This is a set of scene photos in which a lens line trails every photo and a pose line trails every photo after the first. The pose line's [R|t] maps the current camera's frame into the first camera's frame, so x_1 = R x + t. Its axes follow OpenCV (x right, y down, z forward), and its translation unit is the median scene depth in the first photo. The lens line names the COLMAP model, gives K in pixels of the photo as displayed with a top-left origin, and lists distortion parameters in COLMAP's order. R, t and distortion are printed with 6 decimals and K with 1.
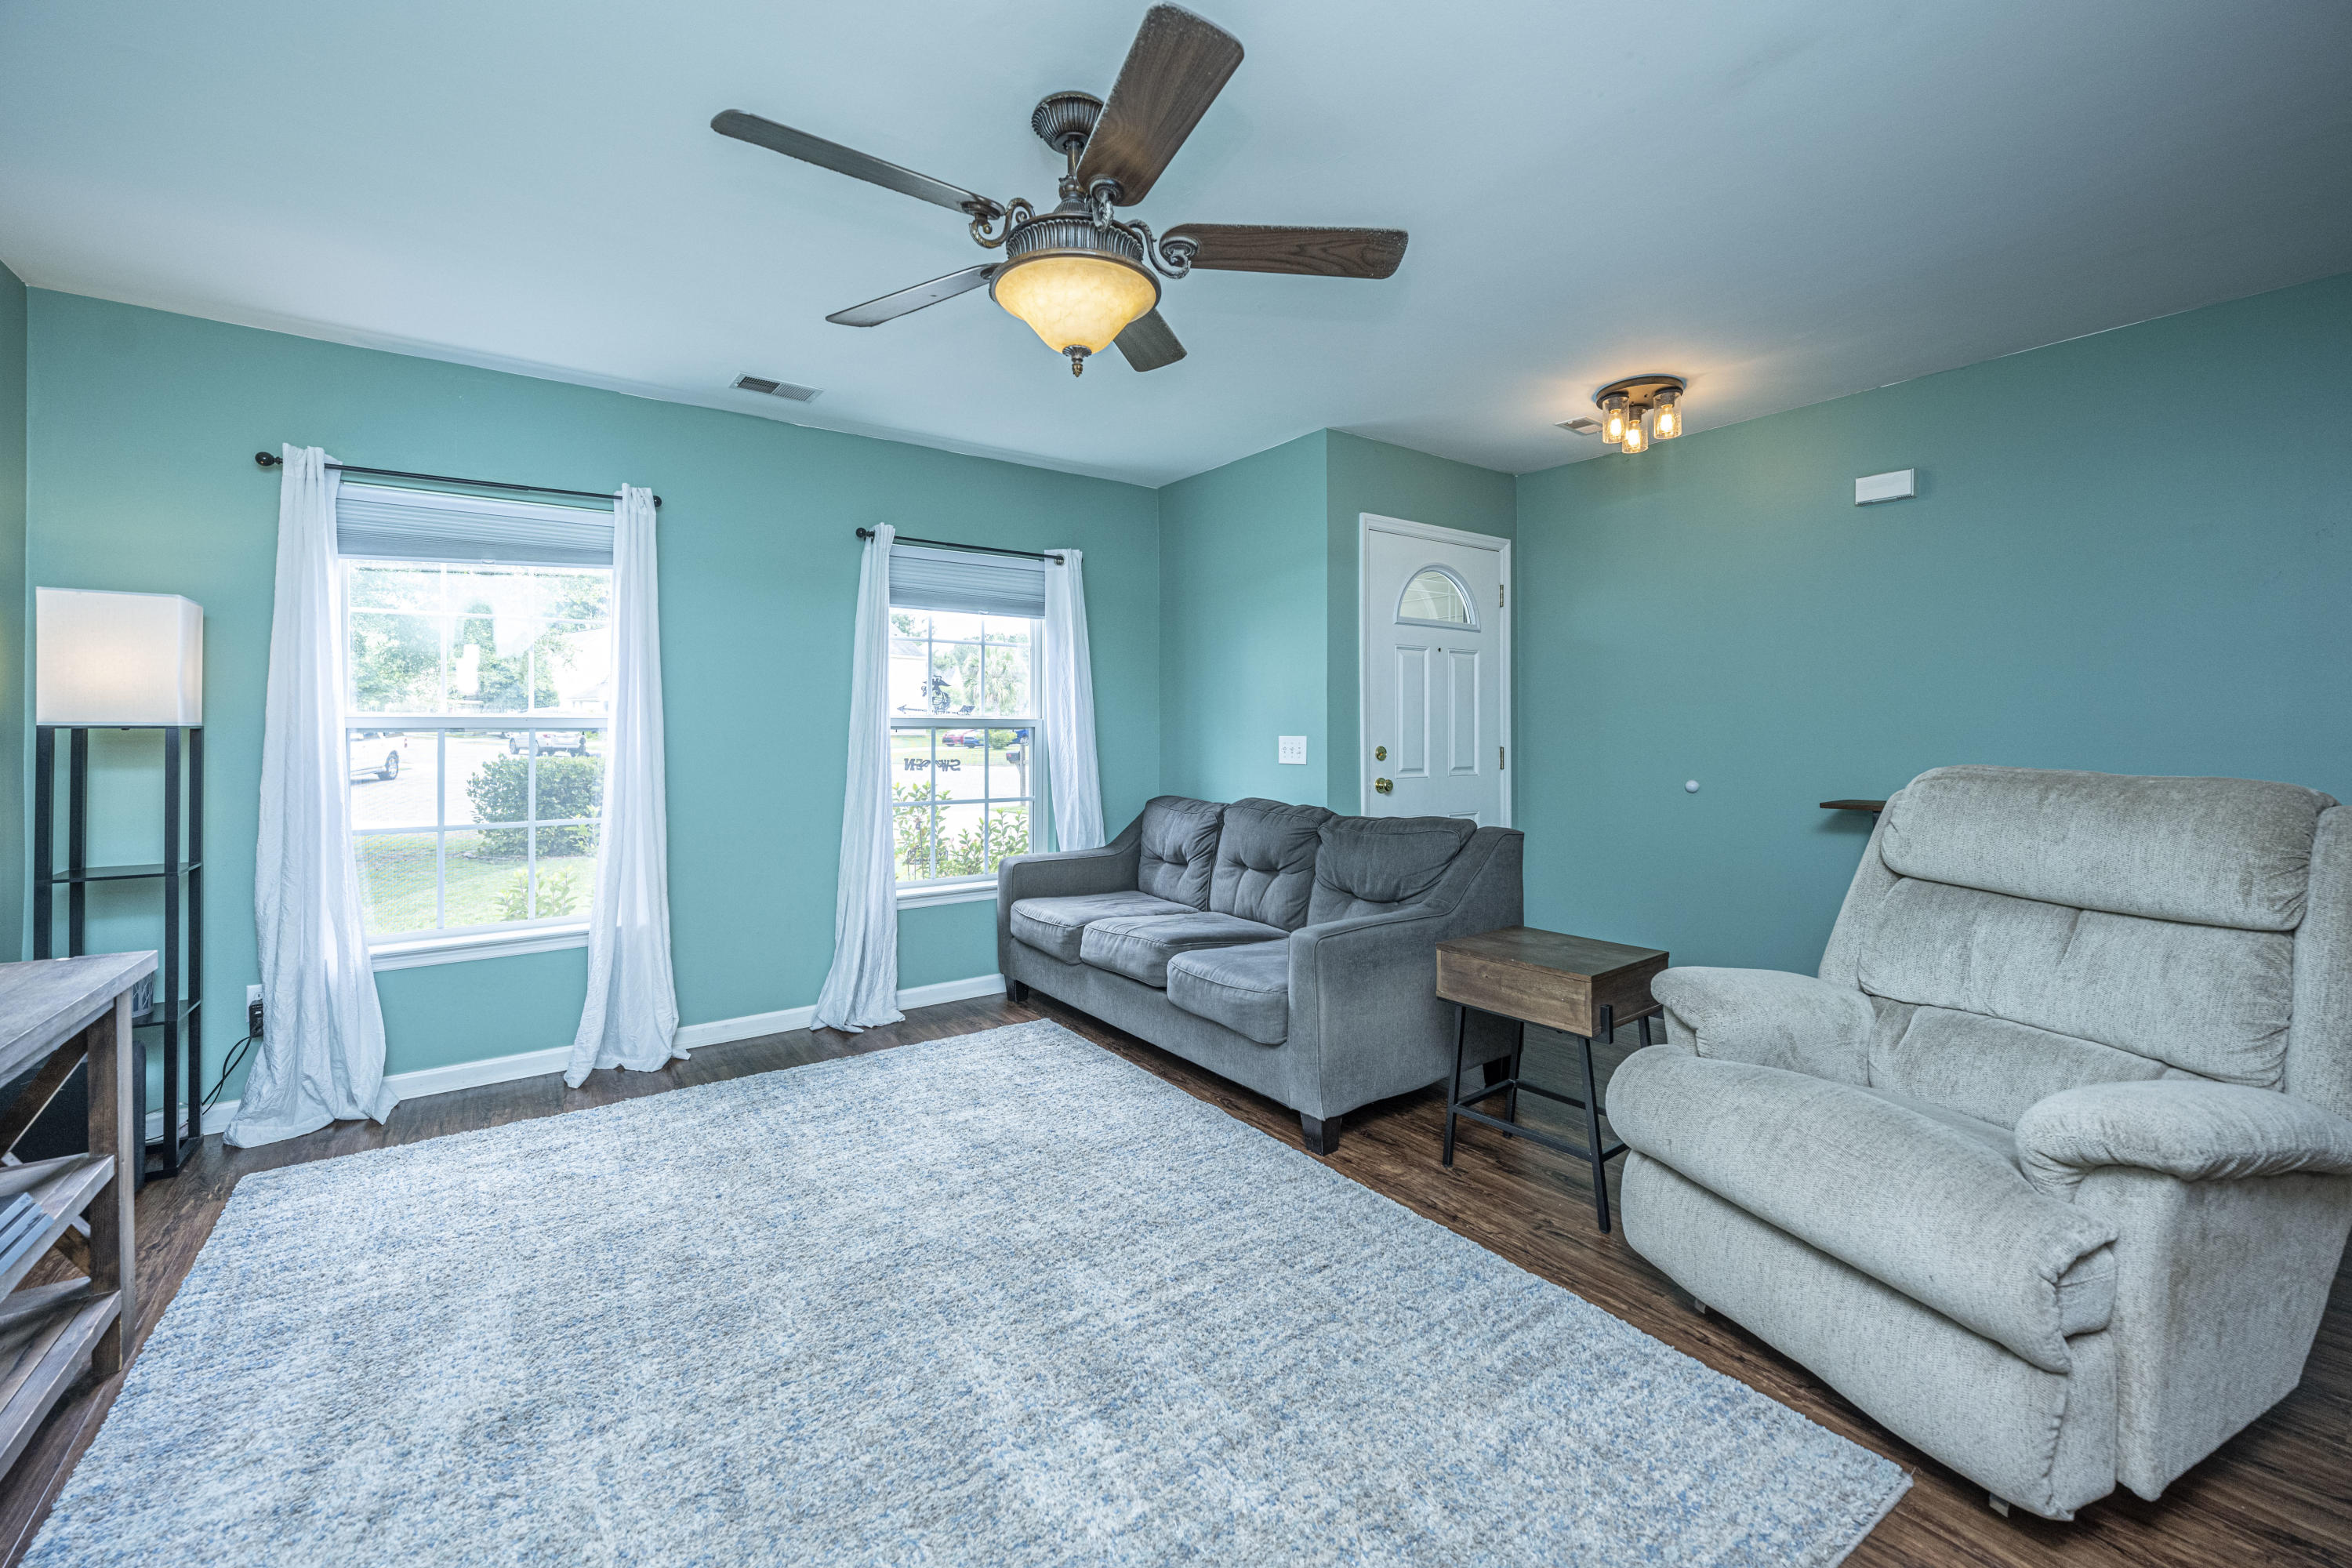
lens RADIAL K [[955.7, 0, 1181.5], [0, 955.7, 728.0], [0, 0, 1]] dist [-0.002425, -0.000326]
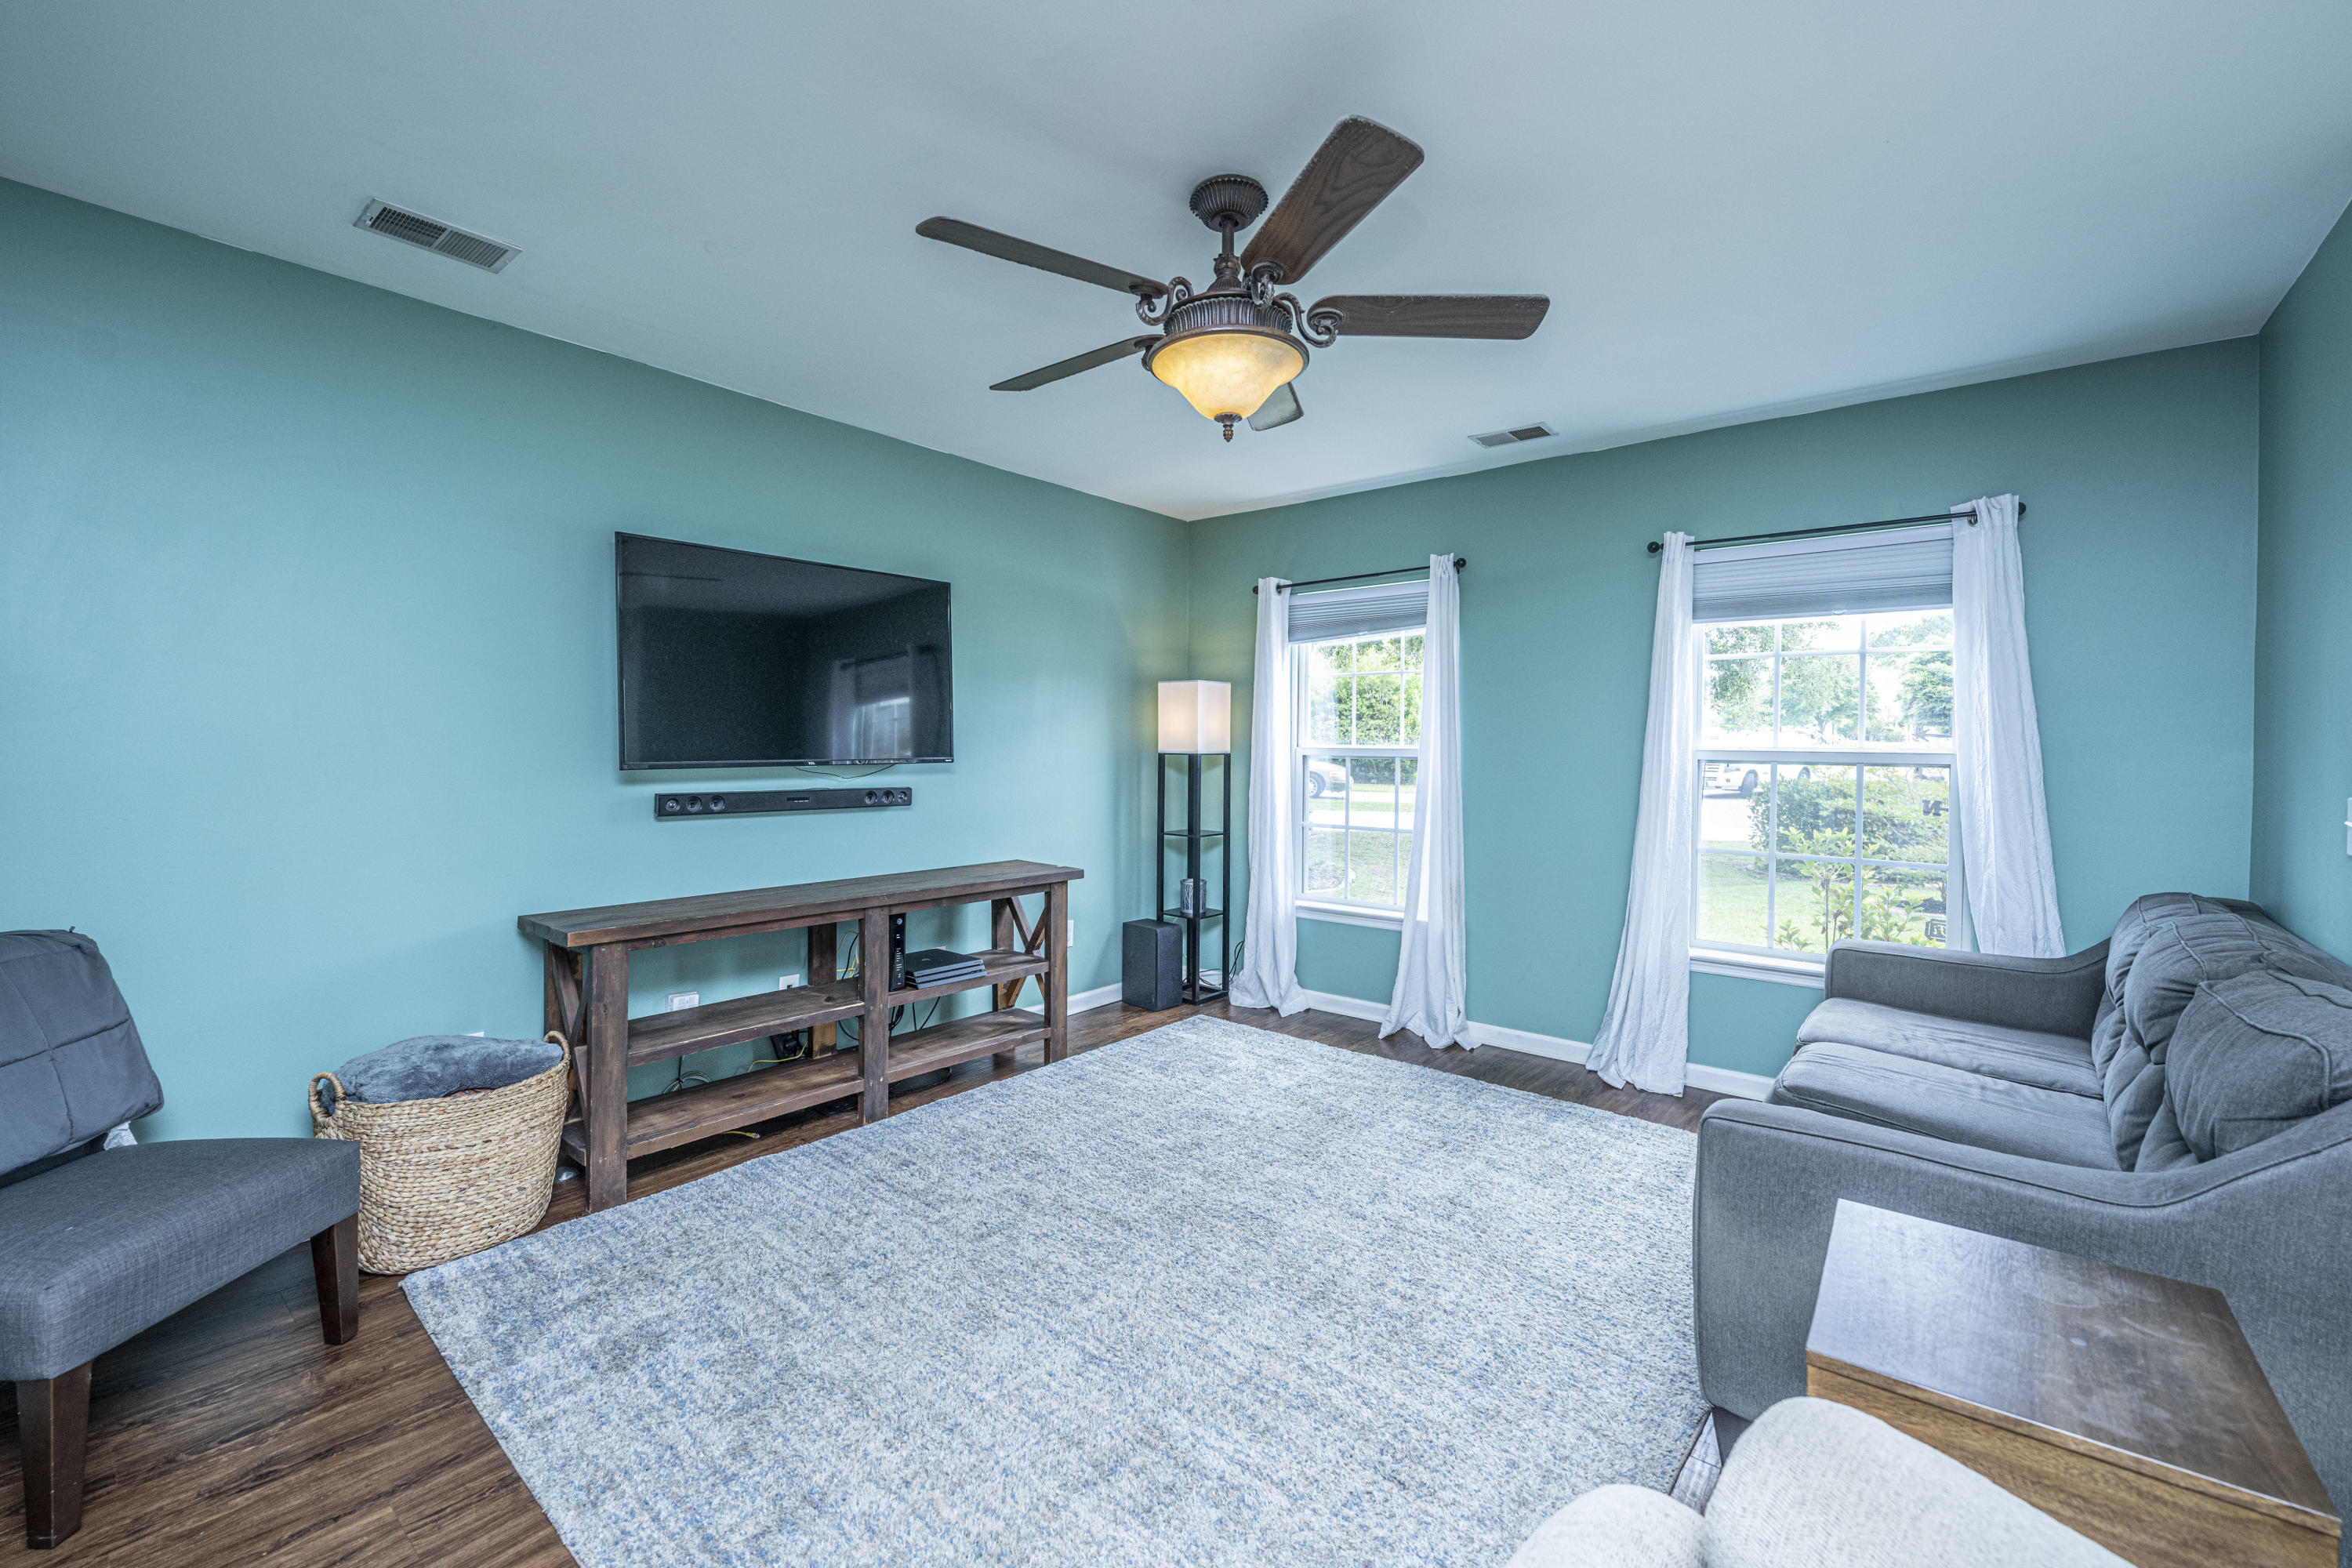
lens RADIAL K [[974.2, 0, 1187.4], [0, 974.2, 749.9], [0, 0, 1]] dist [-0.010453, 0.000016]
pose [[0.250792, 0.009382, -0.967995, 0.597679], [-0.008205, 0.999938, 0.007566, -0.019028], [0.968006, 0.006045, 0.250853, 0.447598]]
